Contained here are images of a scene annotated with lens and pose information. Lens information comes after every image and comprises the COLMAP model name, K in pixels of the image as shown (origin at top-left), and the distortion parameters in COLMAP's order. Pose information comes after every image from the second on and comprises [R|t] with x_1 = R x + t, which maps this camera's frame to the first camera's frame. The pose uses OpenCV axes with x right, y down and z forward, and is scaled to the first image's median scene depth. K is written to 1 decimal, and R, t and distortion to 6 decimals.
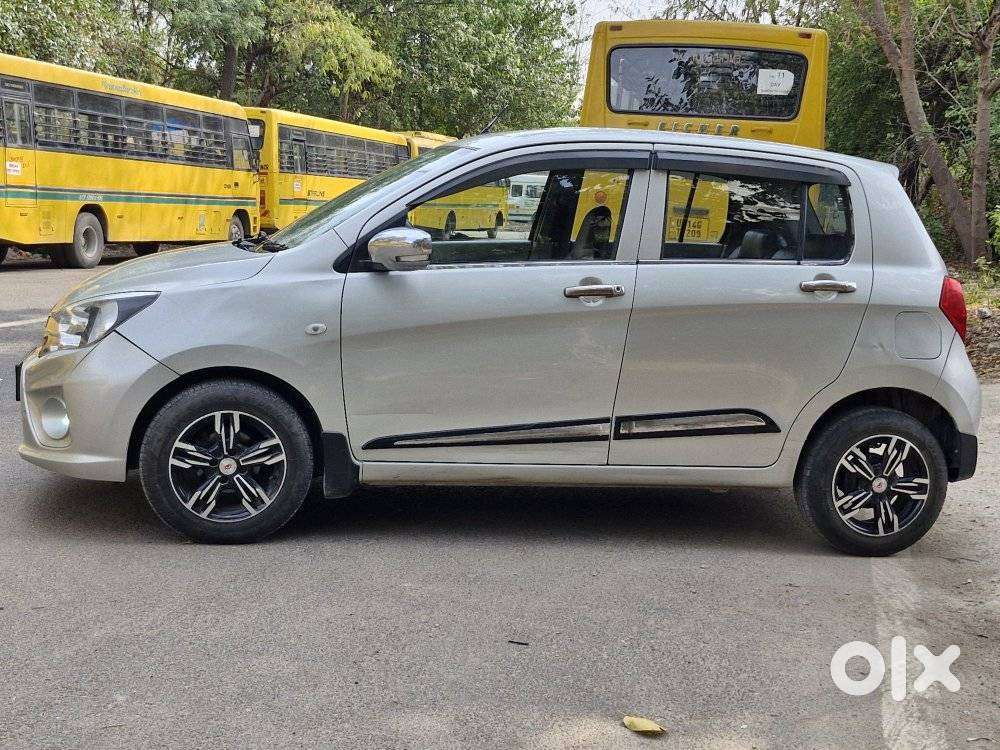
lens RADIAL K [[1441.5, 0, 500.0], [0, 1441.5, 375.0], [0, 0, 1]] dist [0.038981, 0.013918]
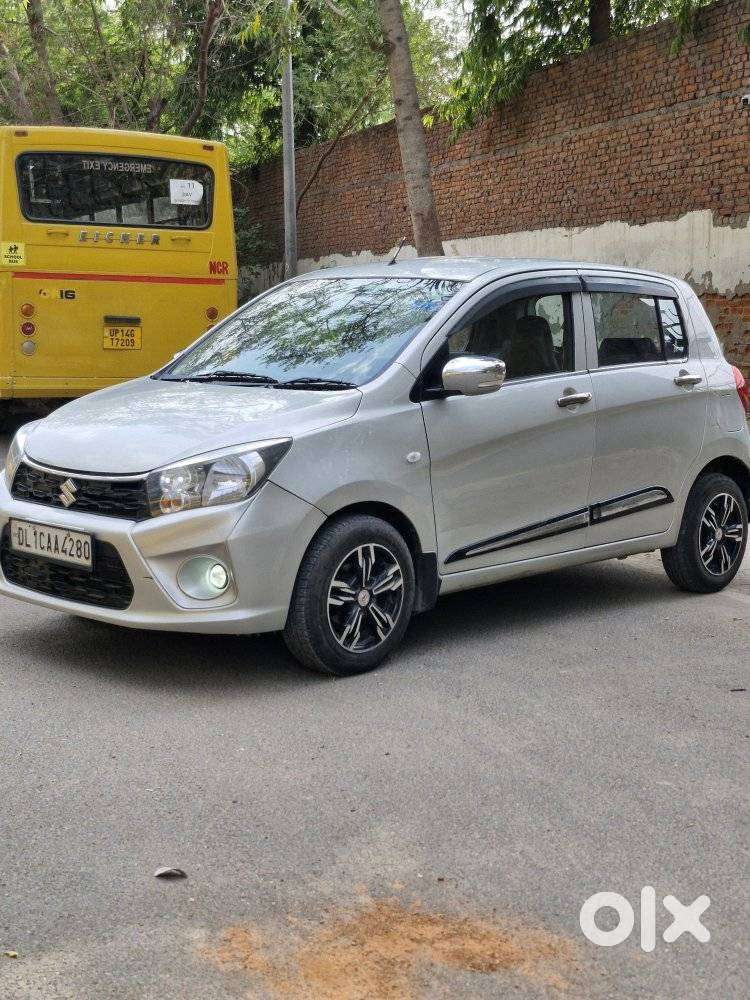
lens RADIAL K [[1441.5, 0, 454.3], [0, 1441.5, 500.6], [0, 0, 1]] dist [0.038981, 0.013918]
pose [[0.806723, -0.125266, 0.577500, -0.691843], [0.111270, 0.991993, 0.059739, -0.057692], [-0.580359, 0.016066, 0.814202, 0.114873]]
